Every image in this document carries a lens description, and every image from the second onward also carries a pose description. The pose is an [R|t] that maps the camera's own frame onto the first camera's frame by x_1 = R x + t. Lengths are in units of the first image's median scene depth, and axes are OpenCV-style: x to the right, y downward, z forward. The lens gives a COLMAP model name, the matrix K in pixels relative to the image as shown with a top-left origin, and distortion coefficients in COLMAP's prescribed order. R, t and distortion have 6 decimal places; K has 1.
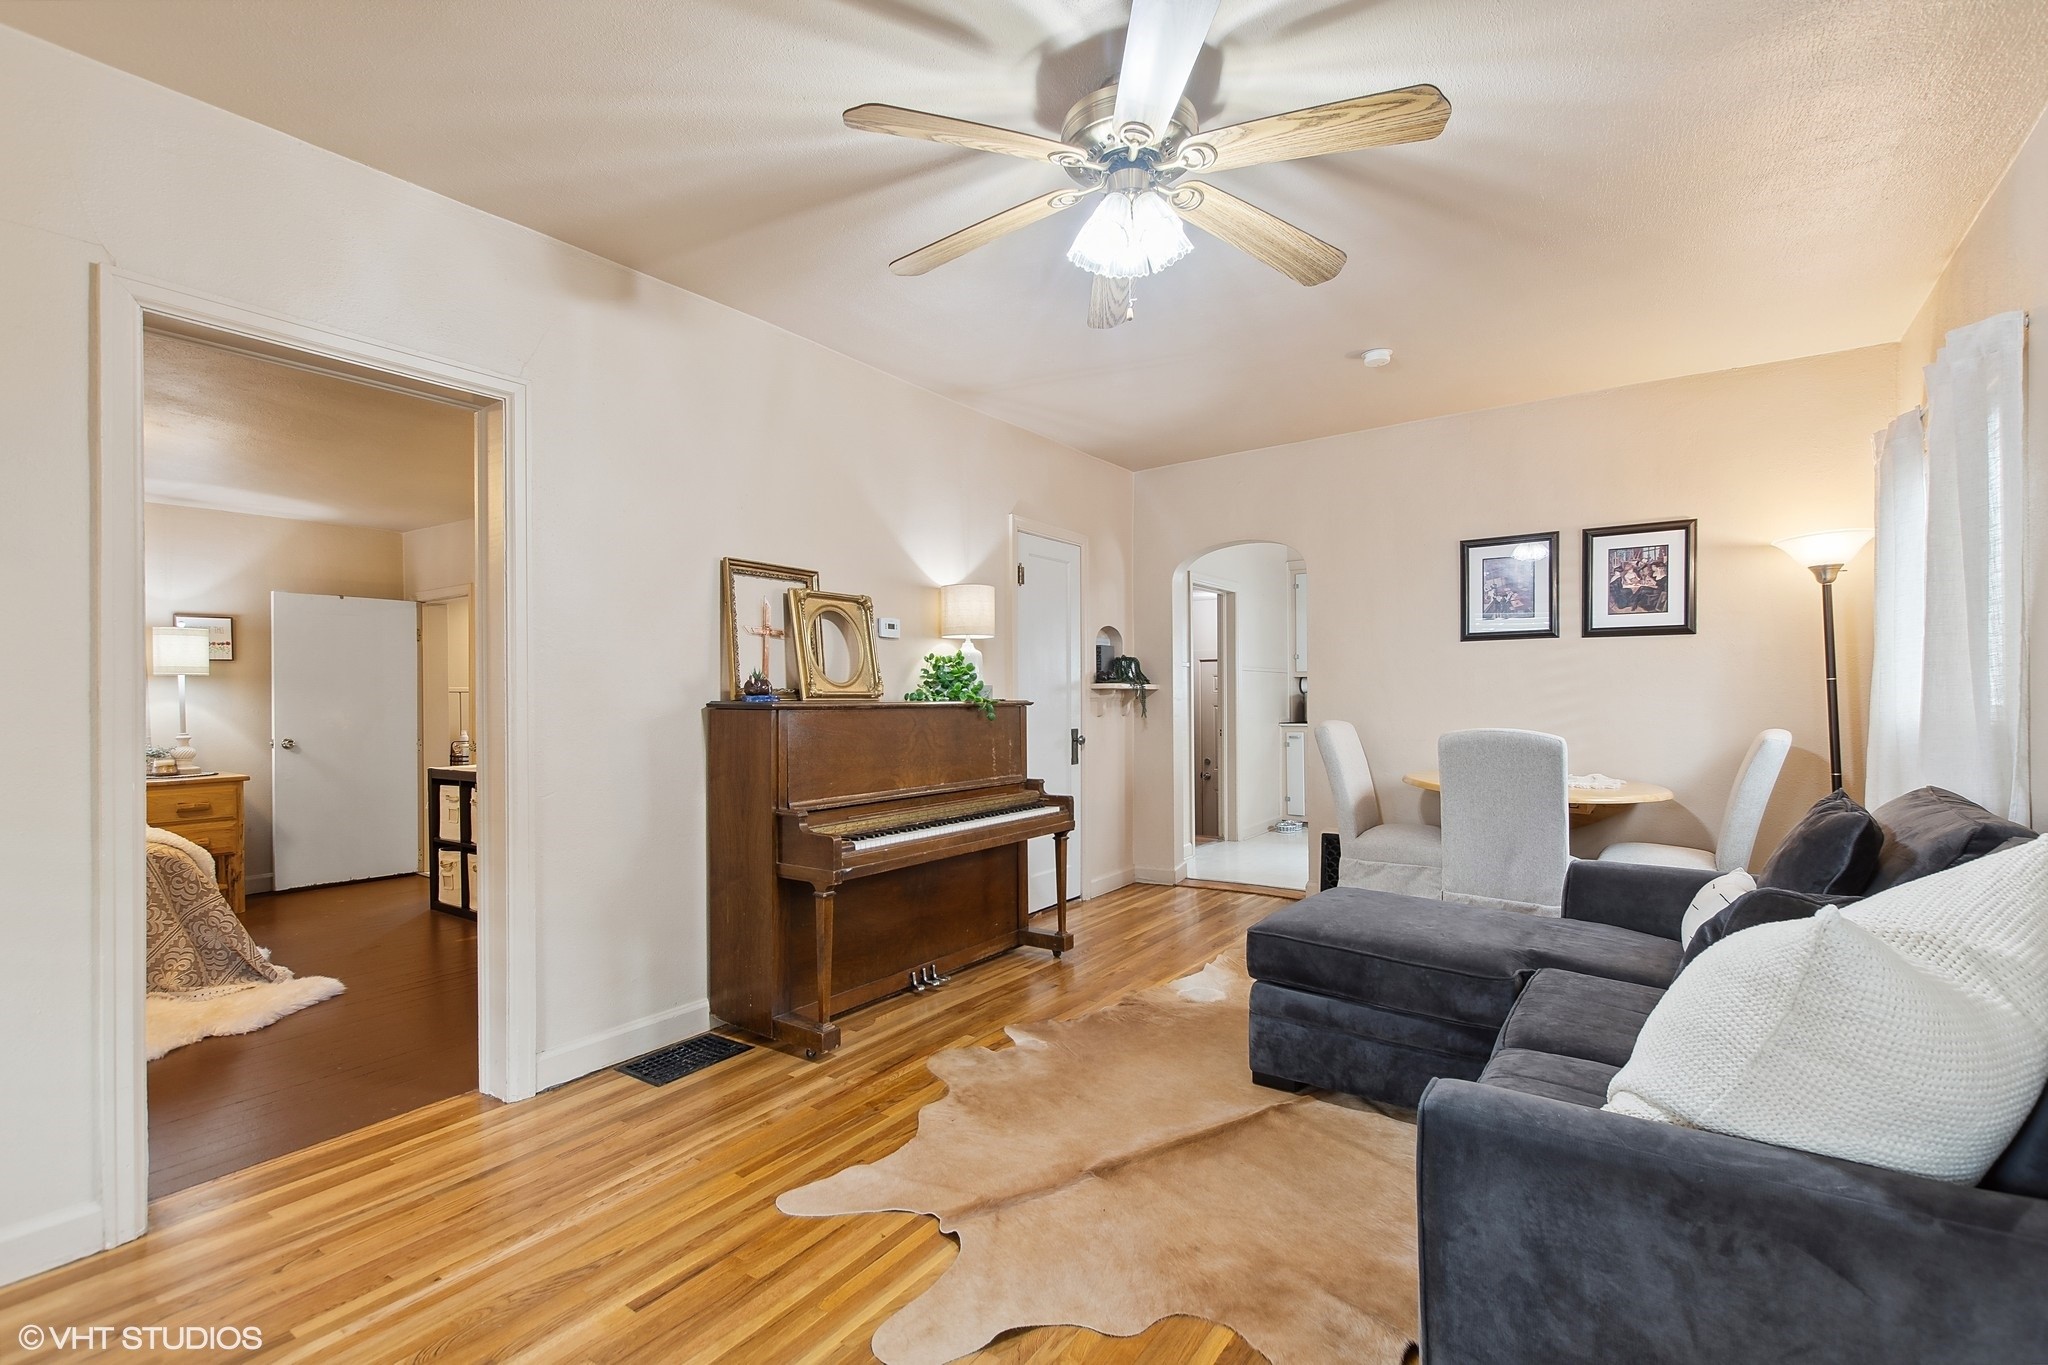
lens RADIAL K [[900.7, 0, 1040.6], [0, 900.7, 690.6], [0, 0, 1]] dist [0.007174, -0.000588]
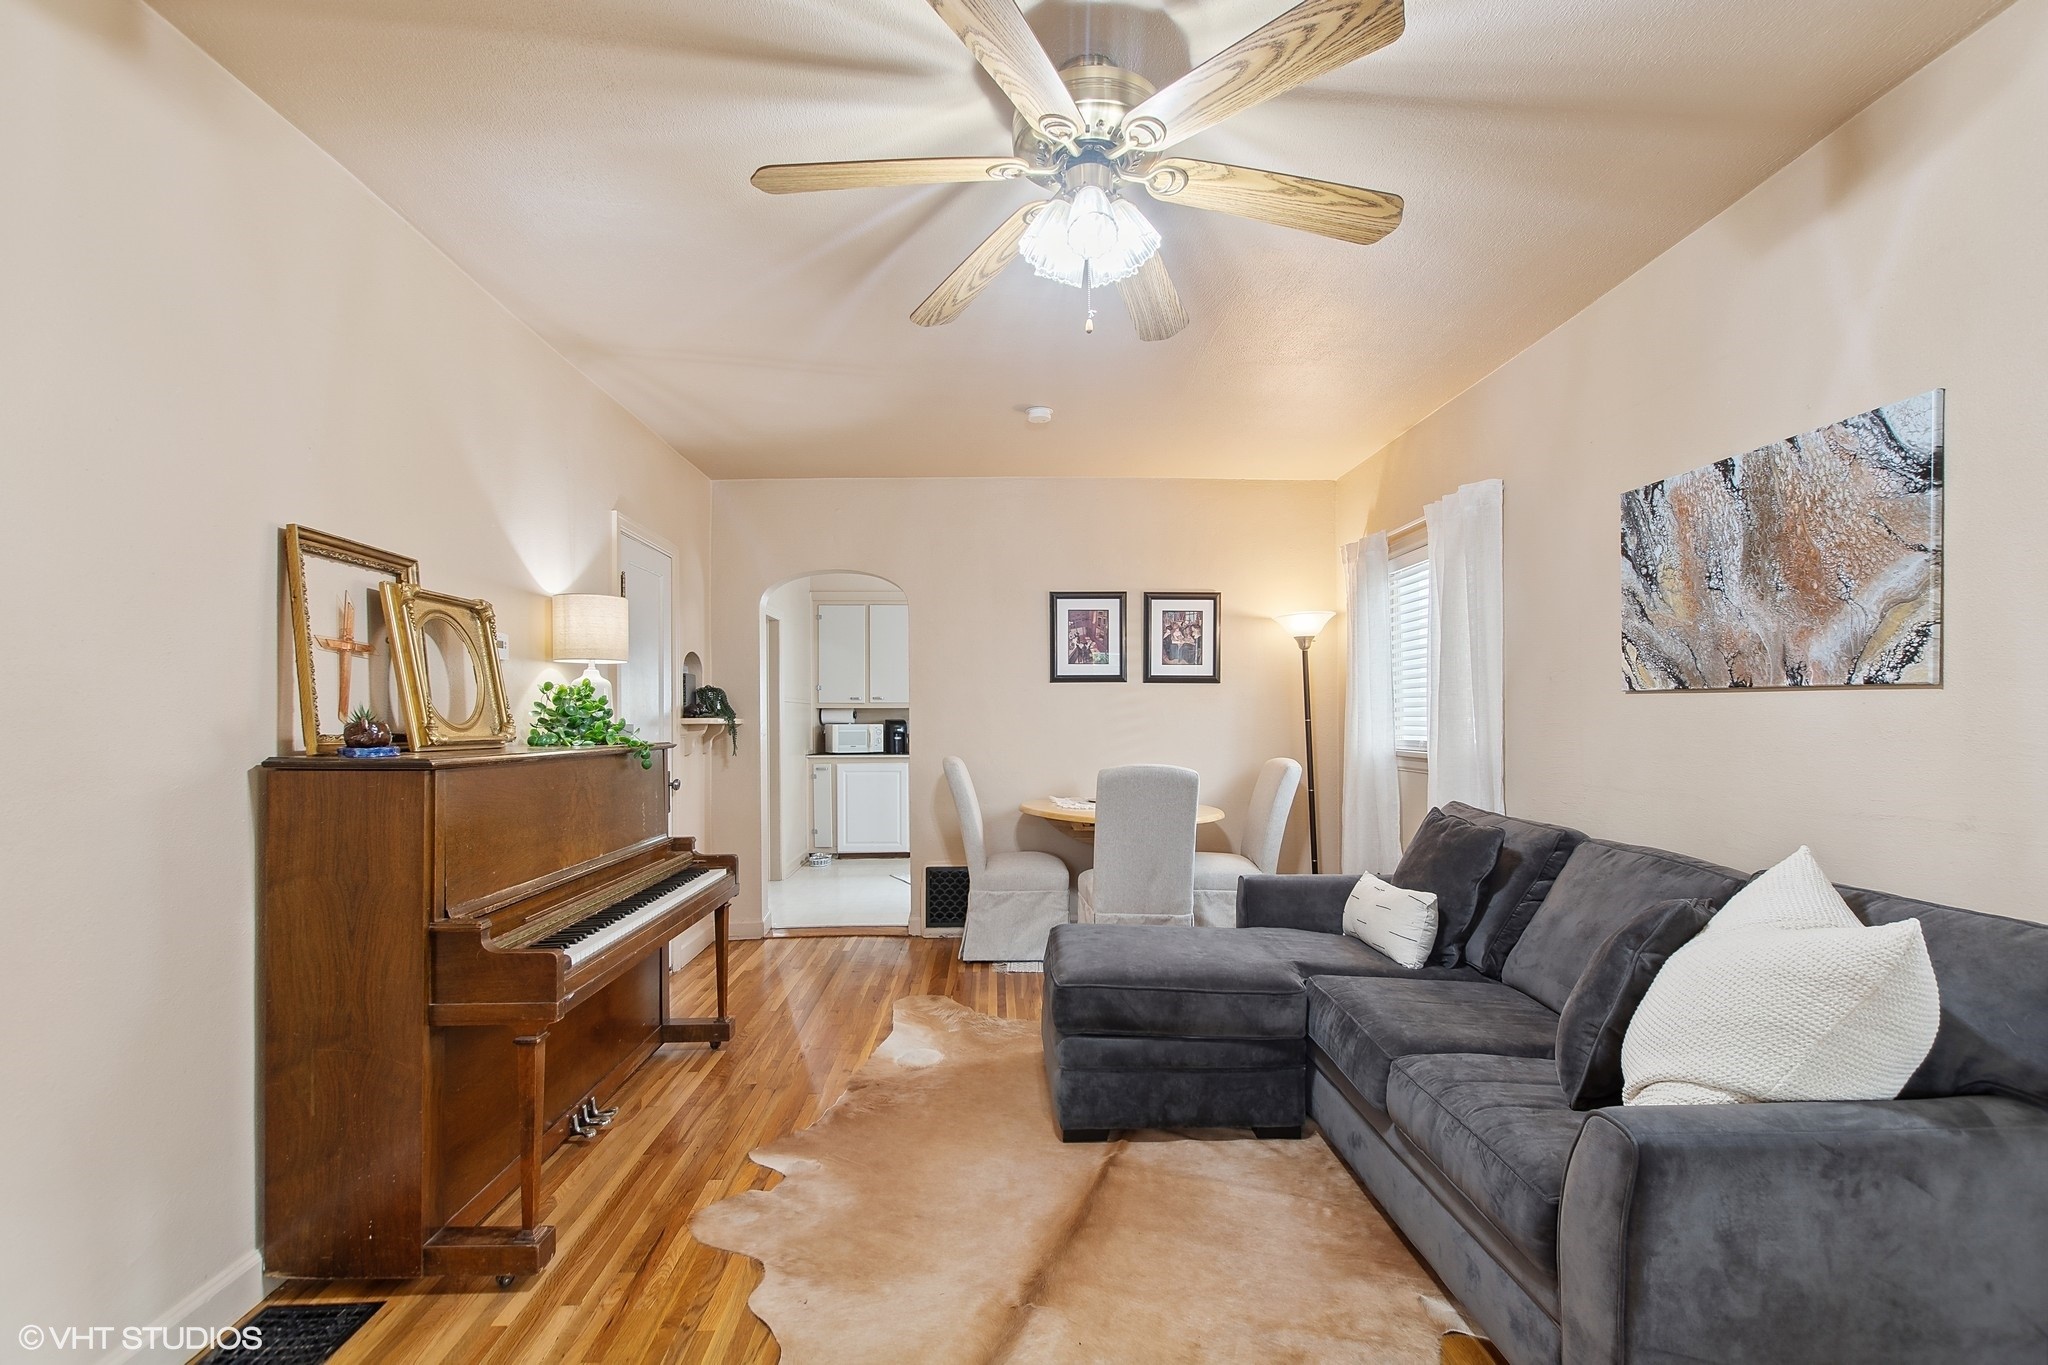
lens RADIAL K [[884.3, 0, 1012.3], [0, 884.3, 707.7], [0, 0, 1]] dist [0.001492, -0.000287]
pose [[0.808043, 0.010012, 0.589039, -0.292534], [-0.005266, 0.999938, -0.009773, -0.017555], [-0.589101, 0.004795, 0.808045, 0.205936]]
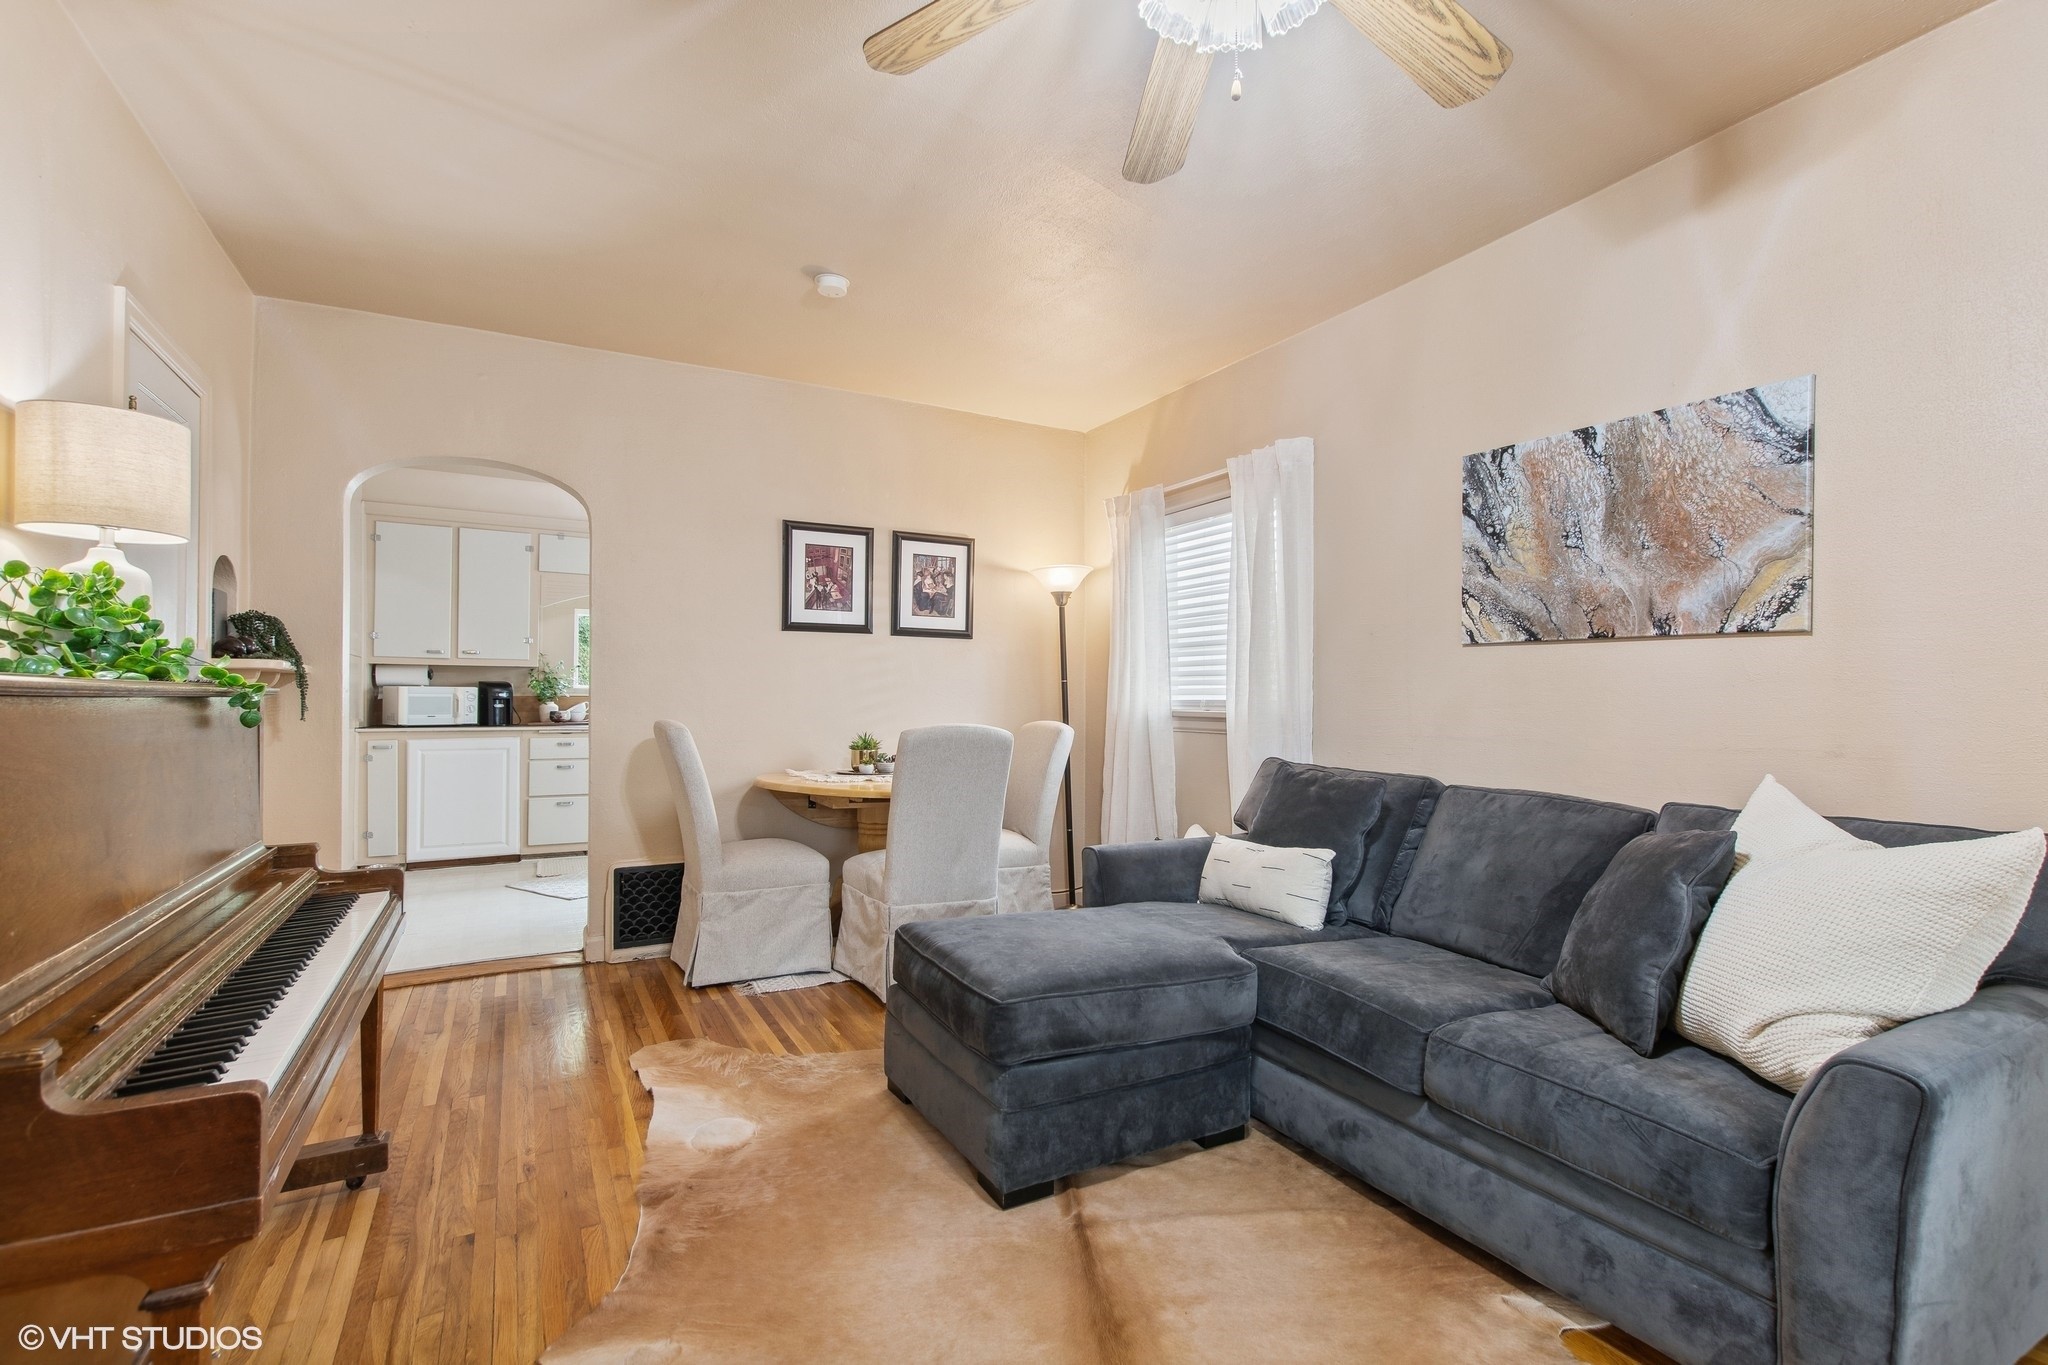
lens RADIAL K [[915.4, 0, 1024.0], [0, 915.4, 682.5], [0, 0, 1]] dist [0.008306, -0.000703]
pose [[0.447975, 0.022801, 0.893755, -0.339730], [-0.014146, 0.999730, -0.018414, 0.015504], [-0.893934, -0.004394, 0.448177, 0.512571]]
